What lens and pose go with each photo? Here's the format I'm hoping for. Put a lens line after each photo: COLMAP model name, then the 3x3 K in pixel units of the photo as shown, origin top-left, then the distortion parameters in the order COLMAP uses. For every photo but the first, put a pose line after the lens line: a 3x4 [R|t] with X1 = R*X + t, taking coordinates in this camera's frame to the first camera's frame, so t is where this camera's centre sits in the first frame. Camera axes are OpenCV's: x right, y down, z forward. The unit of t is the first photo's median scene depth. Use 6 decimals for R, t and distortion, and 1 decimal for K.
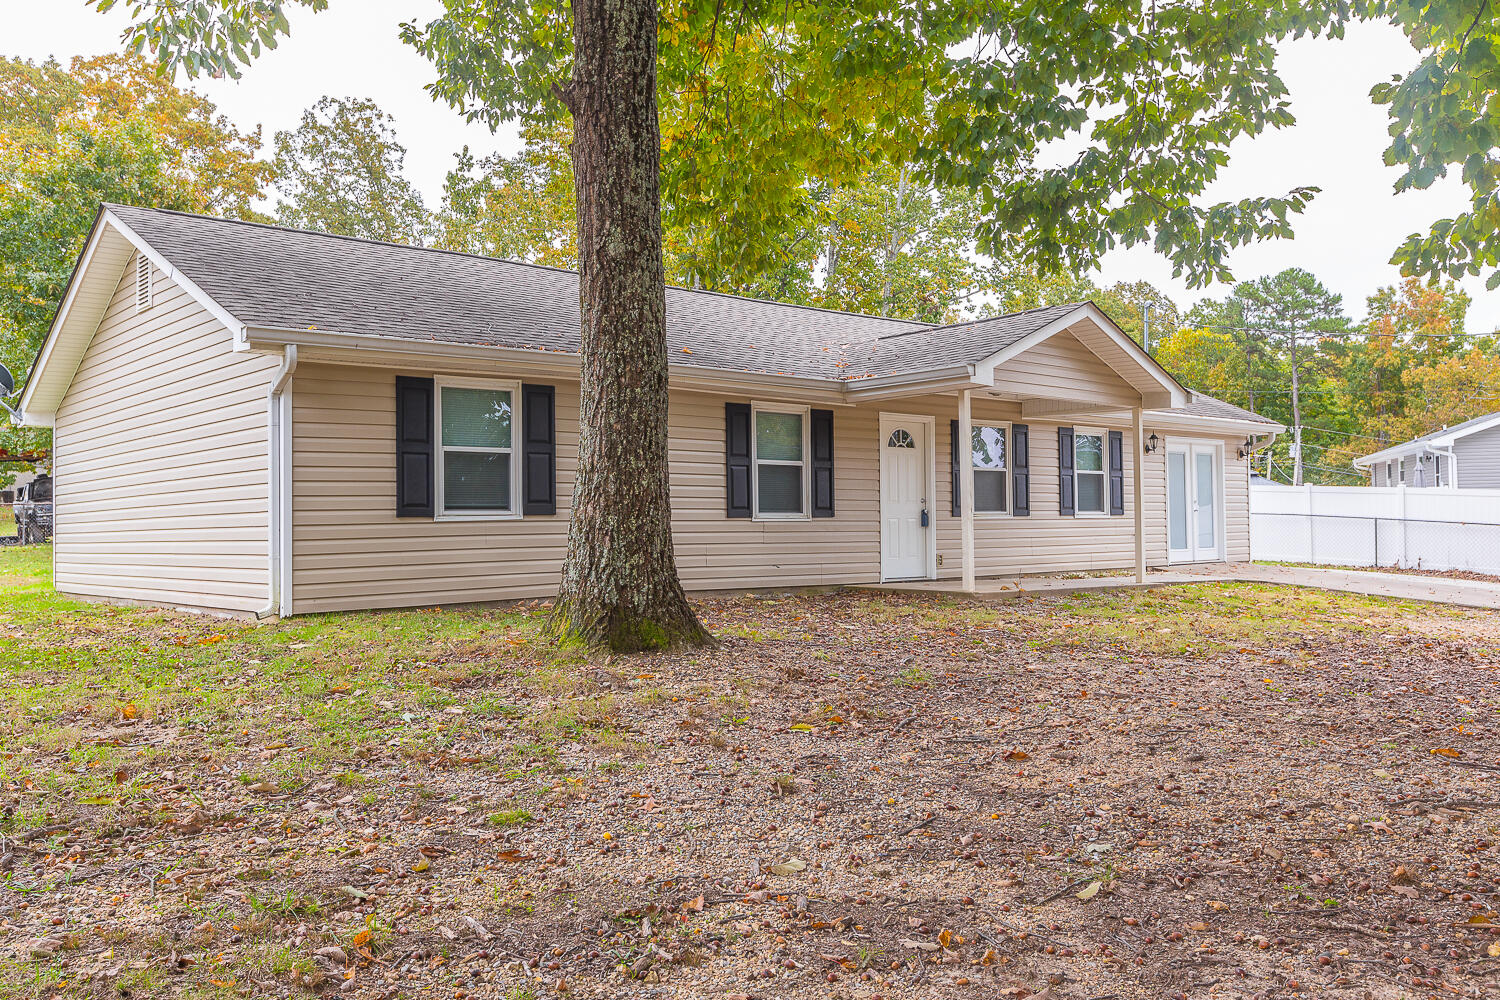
lens RADIAL K [[1252.3, 0, 747.0], [0, 1252.3, 495.0], [0, 0, 1]] dist [0.004581, -0.003574]
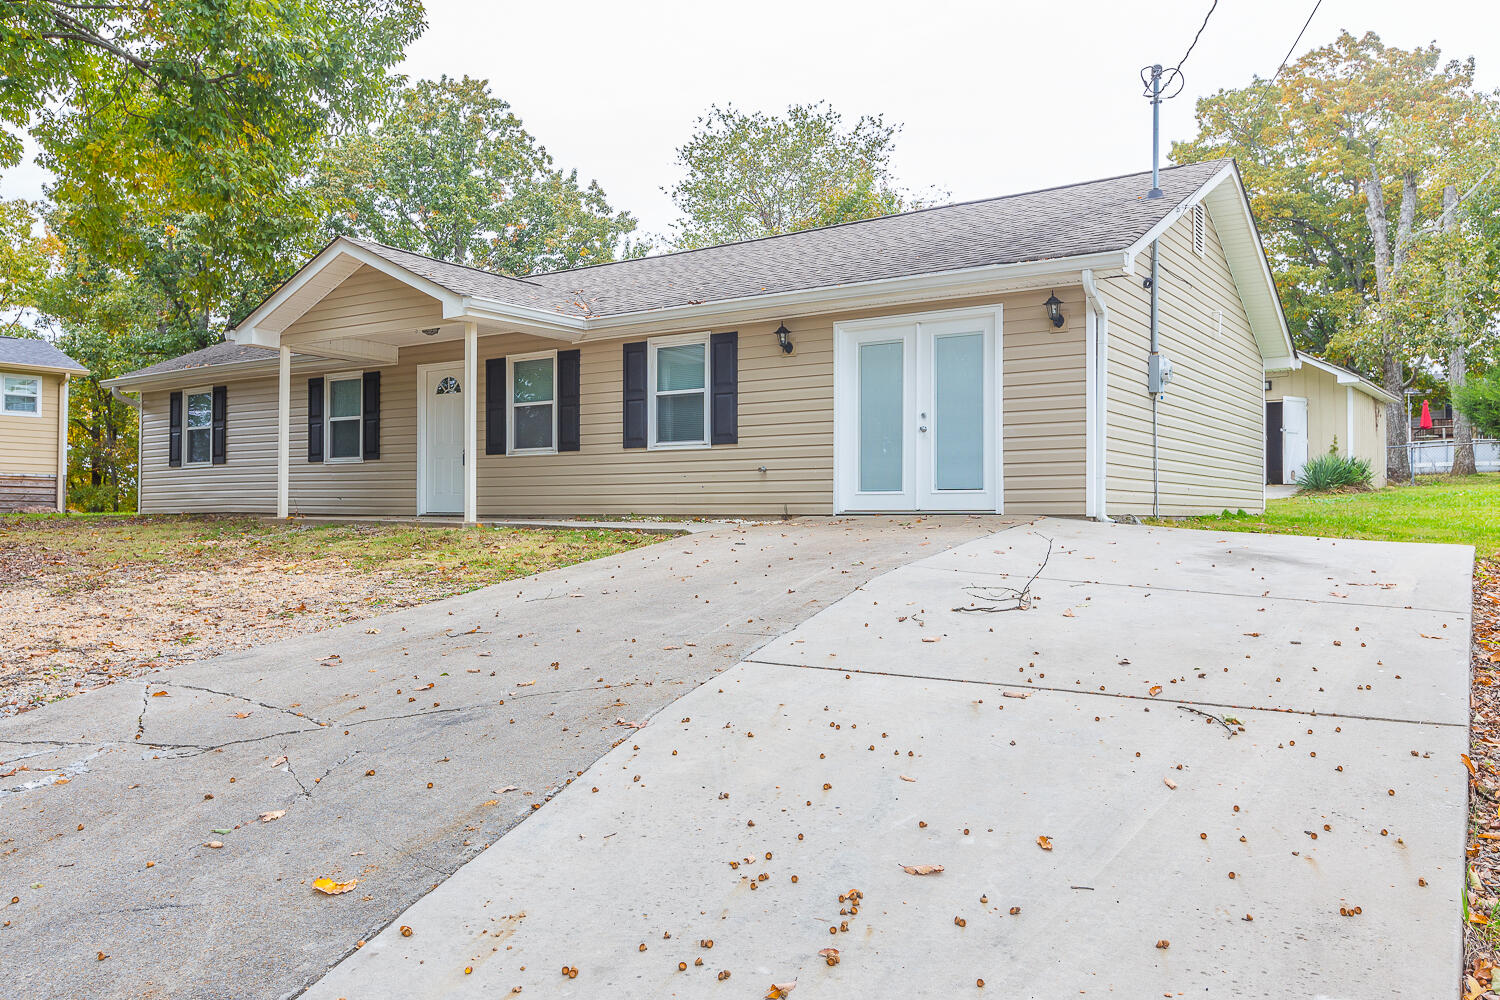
lens RADIAL K [[1147.3, 0, 750.0], [0, 1147.3, 500.0], [0, 0, 1]] dist [0.004498, 0.001047]
pose [[0.228695, 0.041825, -0.972599, 1.034649], [0.055040, 0.996923, 0.055813, 0.012790], [0.971941, -0.066296, 0.225689, 0.897522]]
